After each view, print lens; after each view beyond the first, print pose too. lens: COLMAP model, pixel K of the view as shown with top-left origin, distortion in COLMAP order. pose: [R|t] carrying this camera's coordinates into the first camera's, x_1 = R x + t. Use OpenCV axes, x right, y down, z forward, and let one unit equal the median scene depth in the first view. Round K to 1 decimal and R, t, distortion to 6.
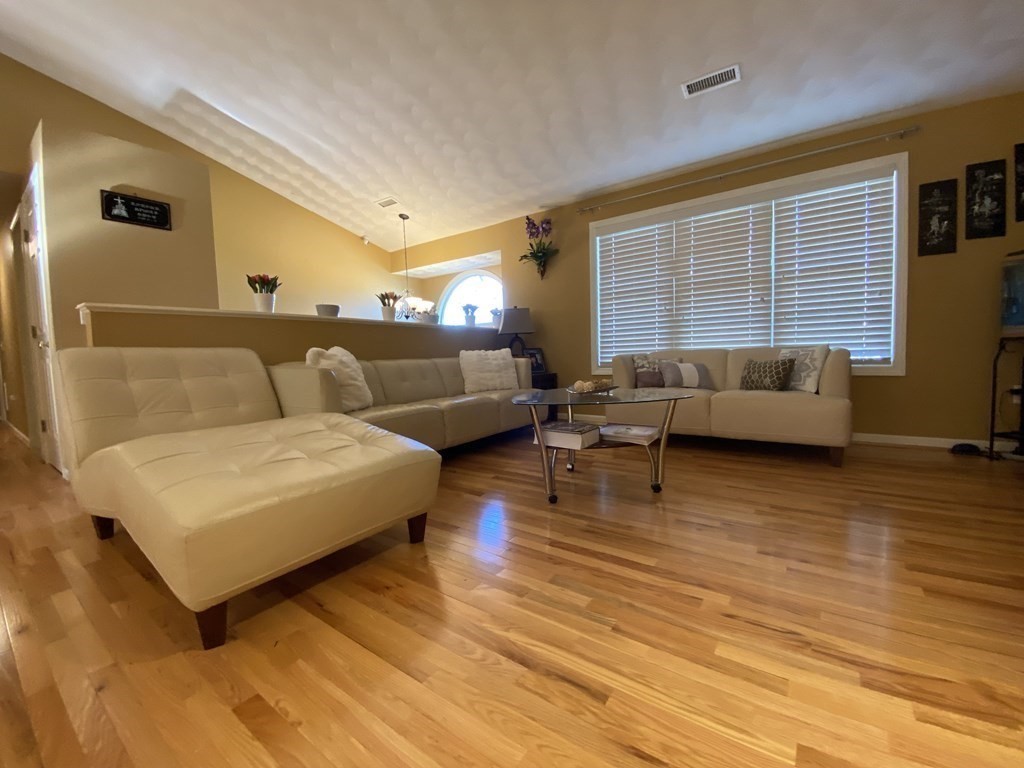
lens RADIAL K [[414.9, 0, 506.0], [0, 414.9, 382.8], [0, 0, 1]] dist [0.029182, -0.022234]
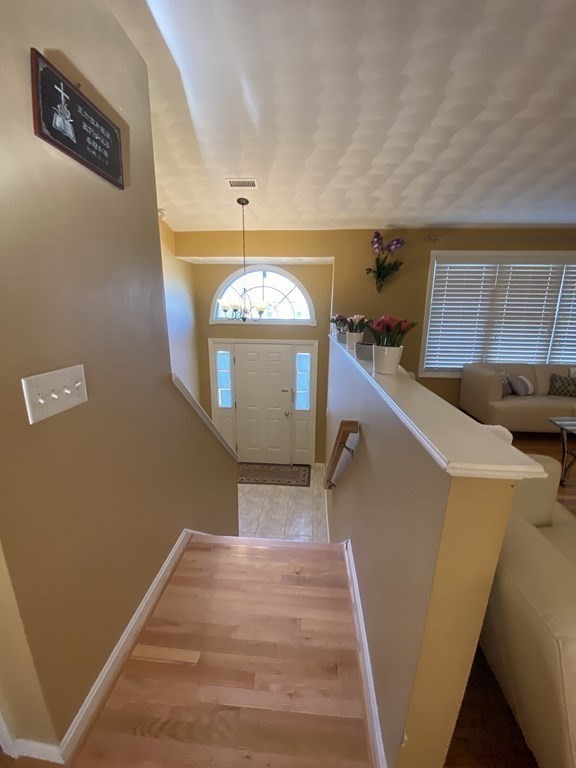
lens RADIAL K [[312.1, 0, 288.0], [0, 312.1, 384.0], [0, 0, 1]] dist [0.021425, -0.022236]
pose [[0.848334, -0.081611, 0.523134, -0.737799], [0.000008, 0.988051, 0.154128, -0.171948], [-0.529461, -0.130748, 0.838198, 0.493038]]
